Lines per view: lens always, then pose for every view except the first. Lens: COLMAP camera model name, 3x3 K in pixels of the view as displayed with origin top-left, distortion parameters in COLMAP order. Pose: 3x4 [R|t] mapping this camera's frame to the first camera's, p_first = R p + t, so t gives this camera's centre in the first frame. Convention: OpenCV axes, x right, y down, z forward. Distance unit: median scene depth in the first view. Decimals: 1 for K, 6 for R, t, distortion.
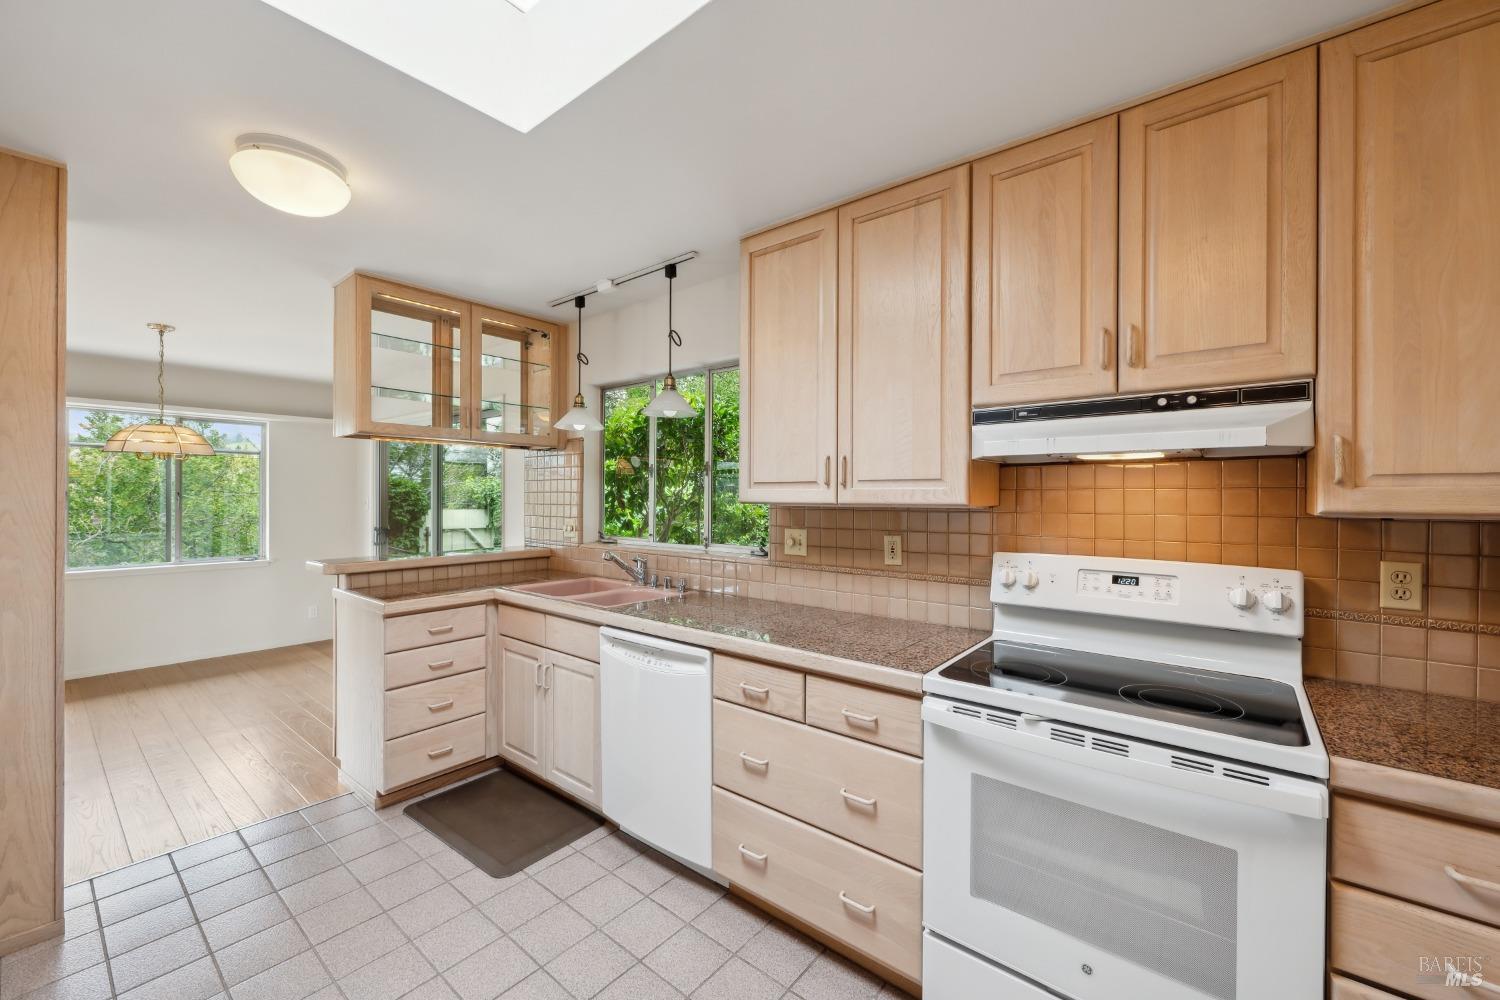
lens RADIAL K [[598.7, 0, 751.9], [0, 598.7, 497.6], [0, 0, 1]] dist [-0.000069, 0.000037]
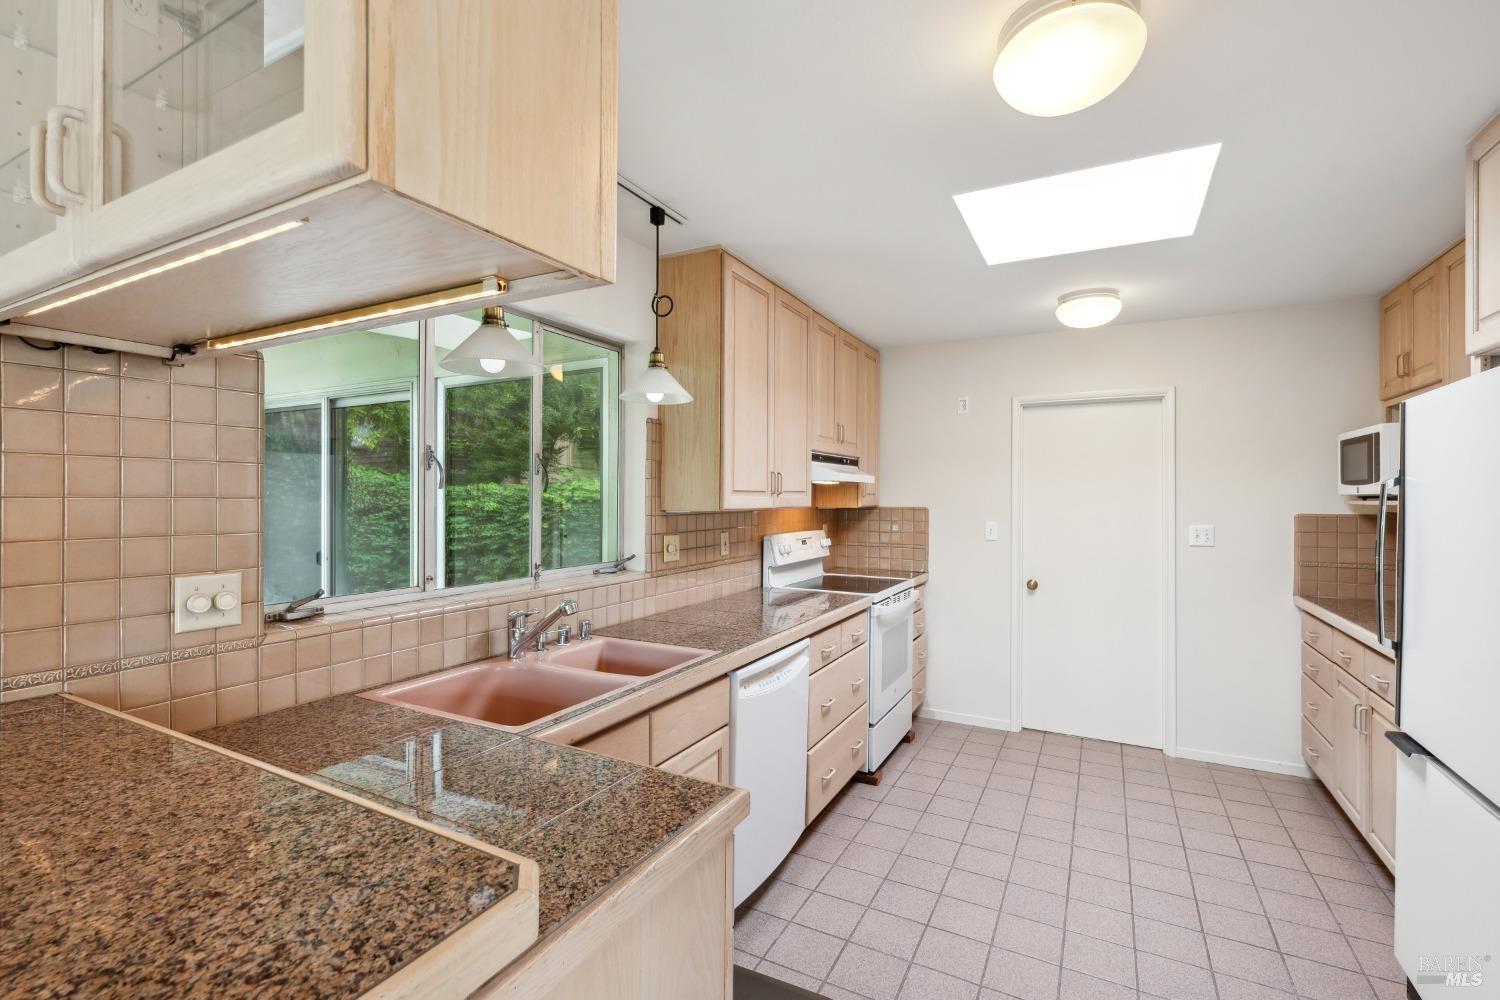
lens RADIAL K [[659.9, 0, 752.6], [0, 659.9, 499.0], [0, 0, 1]] dist [-0.002882, -0.000656]
pose [[-0.192276, -0.003843, 0.981333, -1.140494], [0.001557, 0.999990, 0.004221, -0.013968], [-0.981340, 0.002340, -0.192268, 1.186032]]
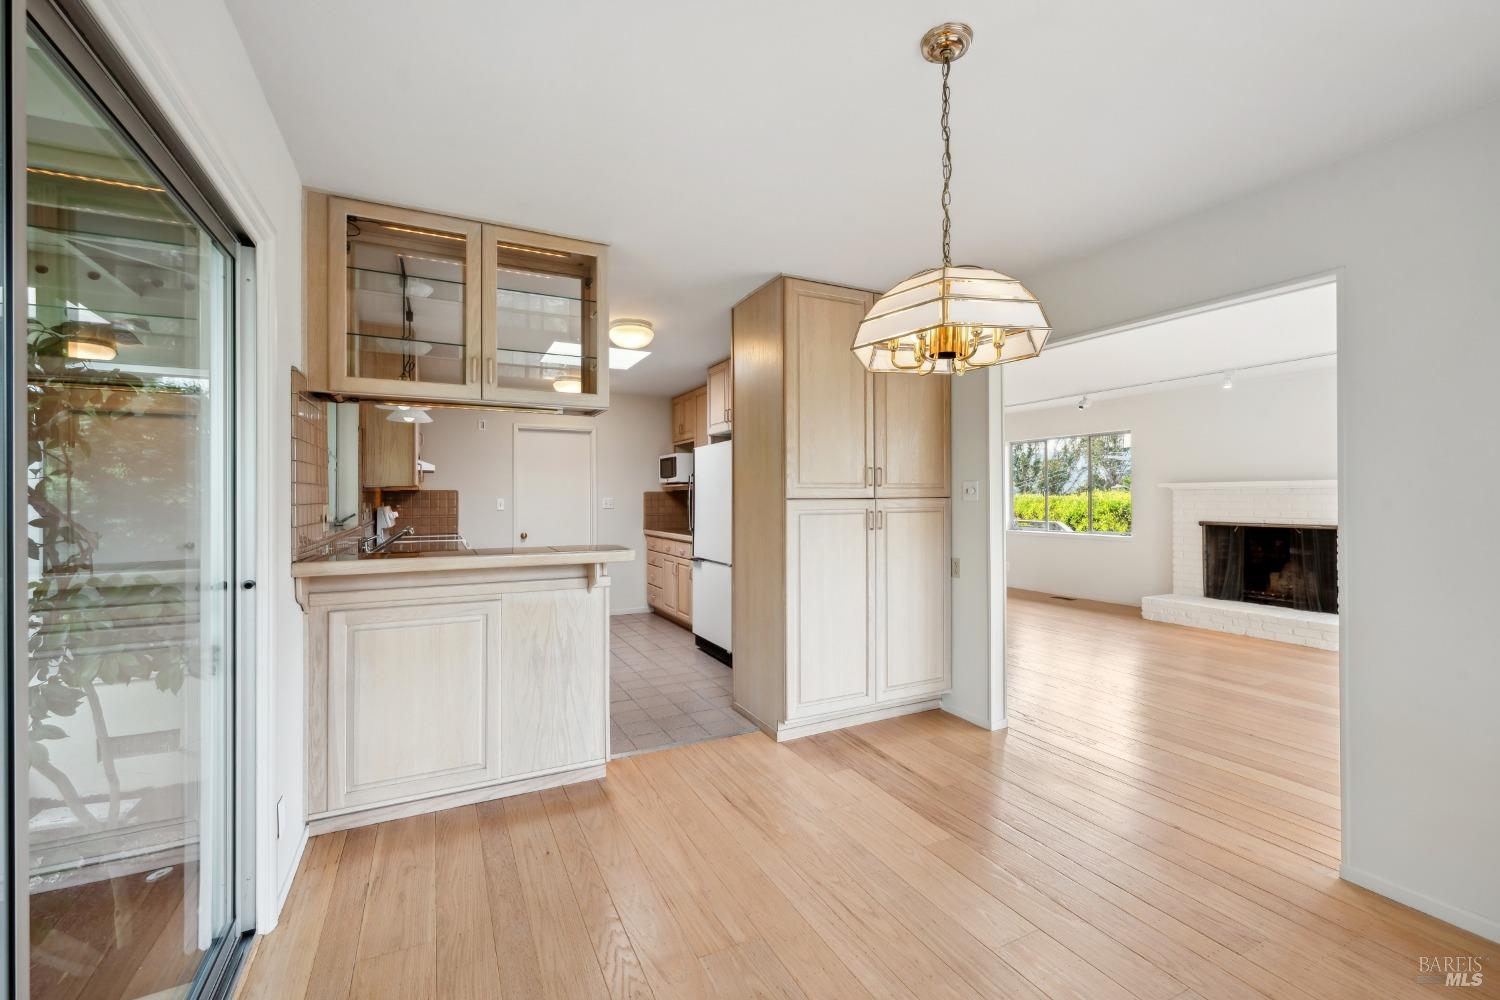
lens RADIAL K [[625.6, 0, 749.6], [0, 625.6, 493.1], [0, 0, 1]] dist [-0.001266, -0.000134]
pose [[-0.912791, 0.000024, 0.408428, -1.519620], [0.003813, 0.999957, 0.008461, 0.005316], [-0.408410, 0.009280, -0.912751, 2.016455]]
